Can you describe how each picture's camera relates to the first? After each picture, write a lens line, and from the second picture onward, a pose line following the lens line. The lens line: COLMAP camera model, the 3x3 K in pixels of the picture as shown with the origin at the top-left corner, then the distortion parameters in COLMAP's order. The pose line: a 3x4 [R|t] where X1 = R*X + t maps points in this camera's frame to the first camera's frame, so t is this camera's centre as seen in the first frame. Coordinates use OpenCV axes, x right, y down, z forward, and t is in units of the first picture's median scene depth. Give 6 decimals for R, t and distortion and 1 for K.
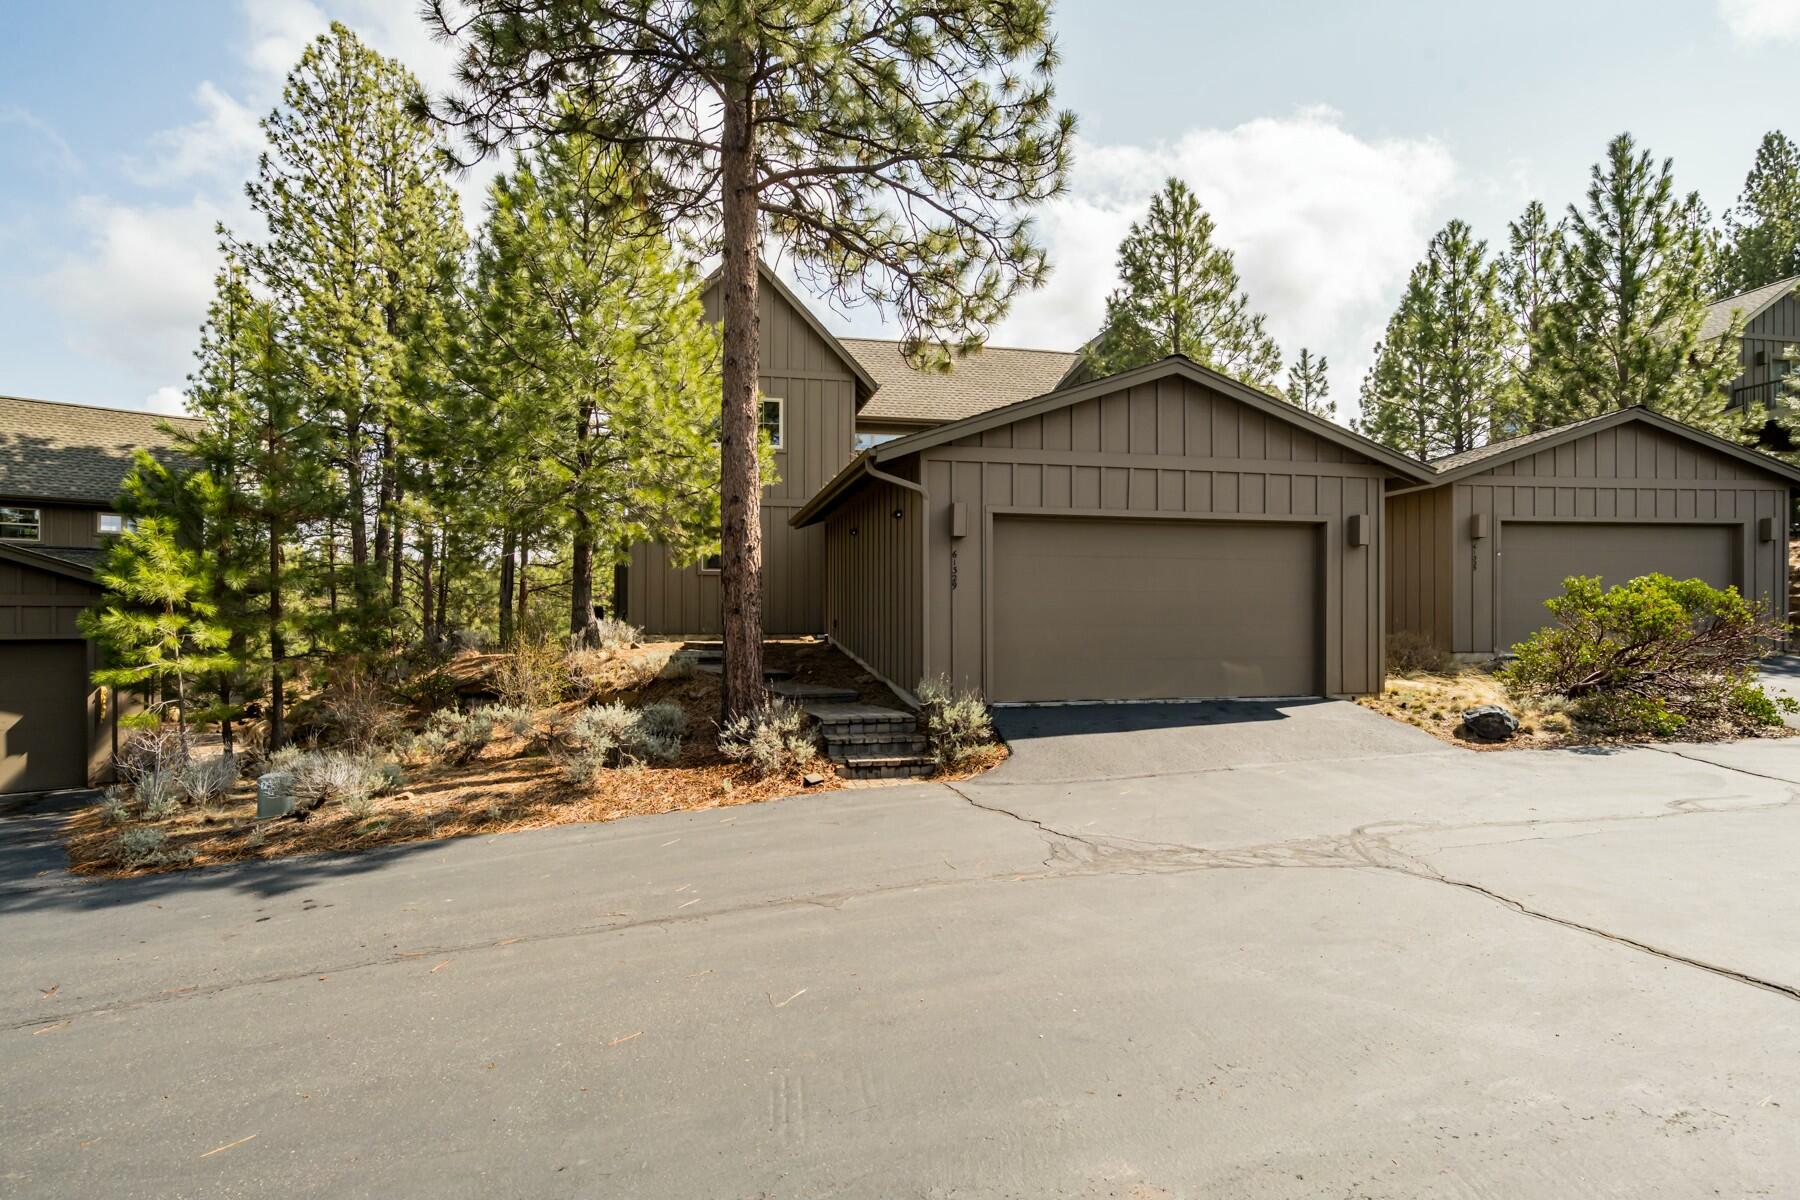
lens RADIAL K [[891.0, 0, 929.6], [0, 891.0, 601.7], [0, 0, 1]] dist [-0.018194, 0.000174]
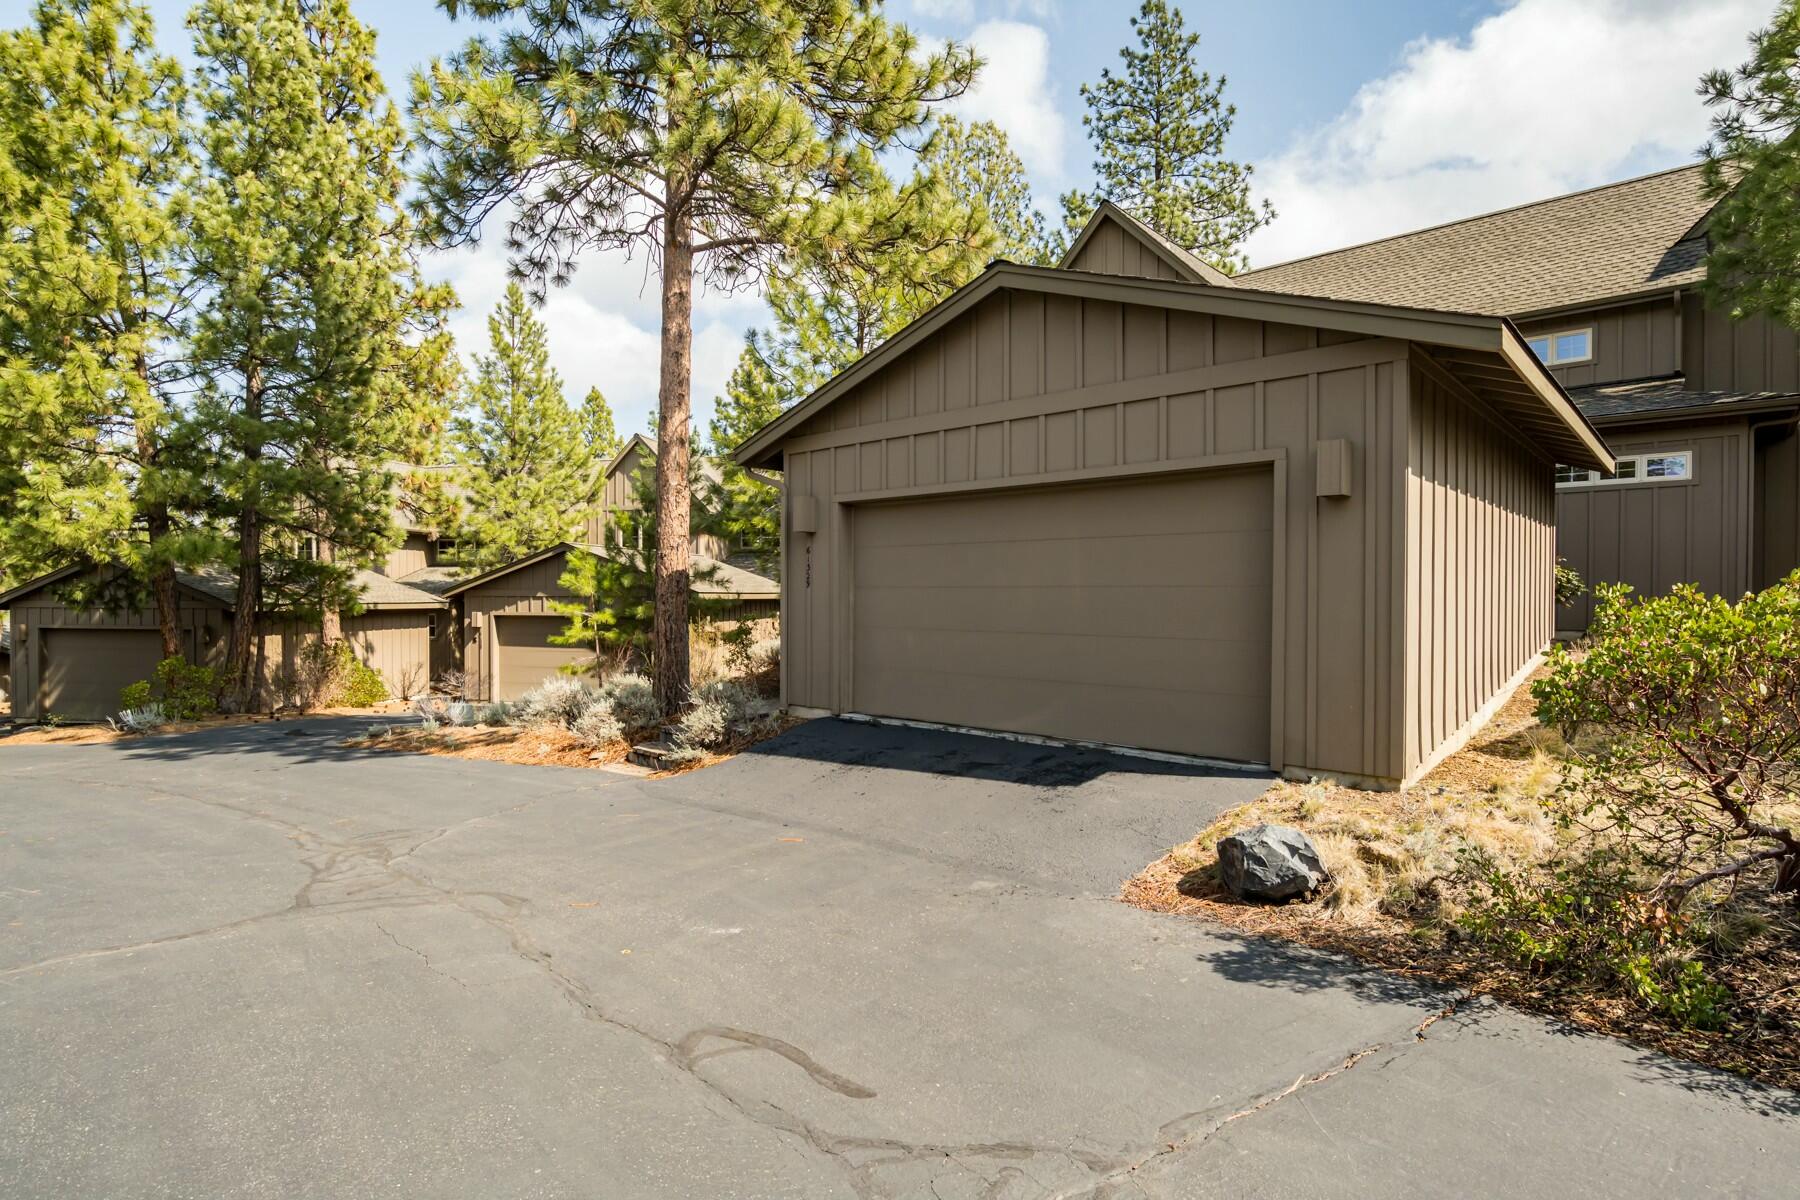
lens RADIAL K [[914.7, 0, 908.2], [0, 914.7, 585.5], [0, 0, 1]] dist [-0.024954, 0.012197]
pose [[0.560216, 0.000312, -0.828346, 0.887400], [0.034991, 0.999098, 0.024041, -0.036675], [0.827607, -0.042453, 0.559700, 0.542238]]
